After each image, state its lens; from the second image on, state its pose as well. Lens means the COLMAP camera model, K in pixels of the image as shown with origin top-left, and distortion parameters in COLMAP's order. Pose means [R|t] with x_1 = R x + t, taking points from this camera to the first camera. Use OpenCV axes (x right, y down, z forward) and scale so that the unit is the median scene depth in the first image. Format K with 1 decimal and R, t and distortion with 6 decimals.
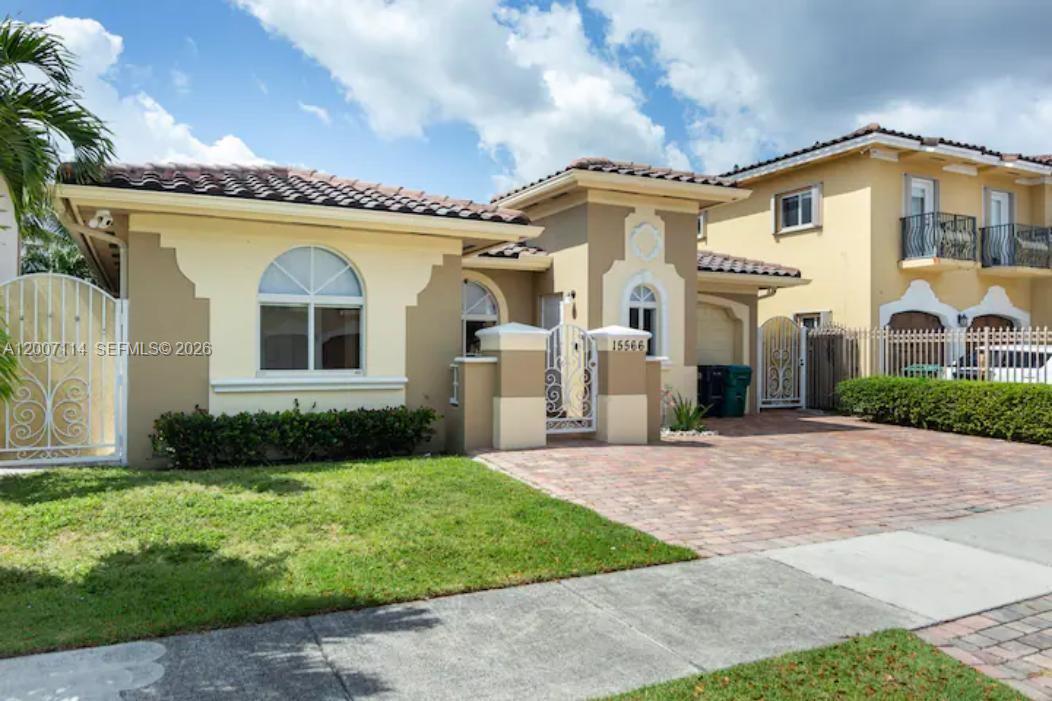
lens RADIAL K [[784.5, 0, 525.2], [0, 784.5, 355.0], [0, 0, 1]] dist [0.001055, -0.000064]
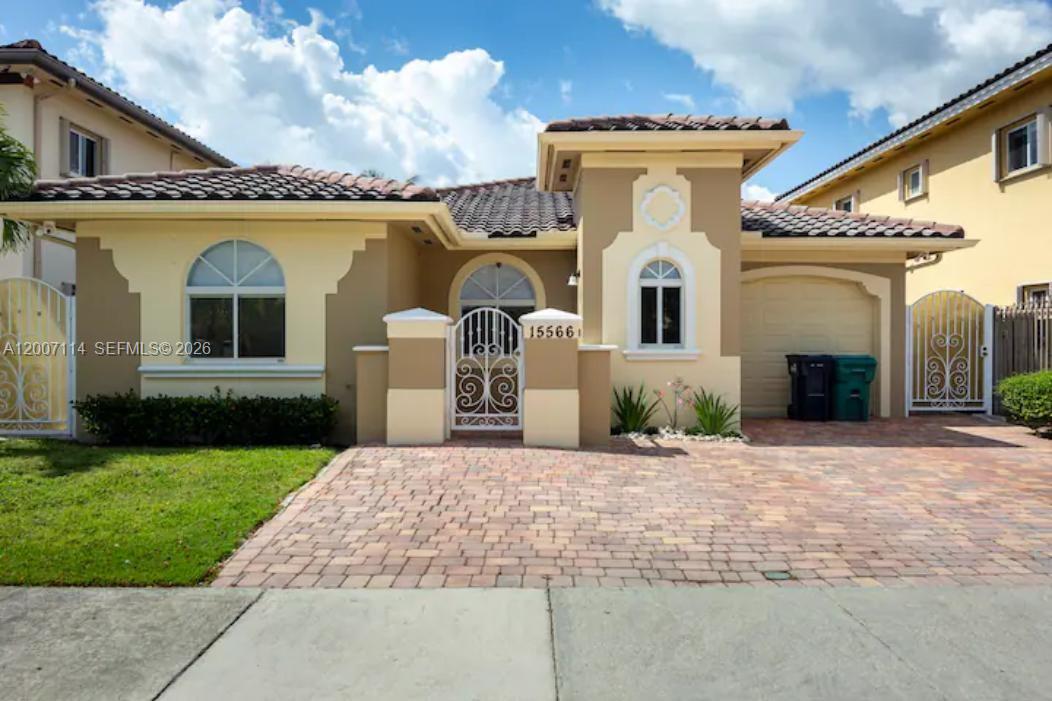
lens RADIAL K [[784.5, 0, 523.5], [0, 784.5, 344.8], [0, 0, 1]] dist [0.001055, -0.000064]
pose [[0.885726, -0.001297, -0.464206, 0.413254], [0.002842, 0.999993, 0.002629, -0.000206], [0.464199, -0.003648, 0.885723, 0.186598]]
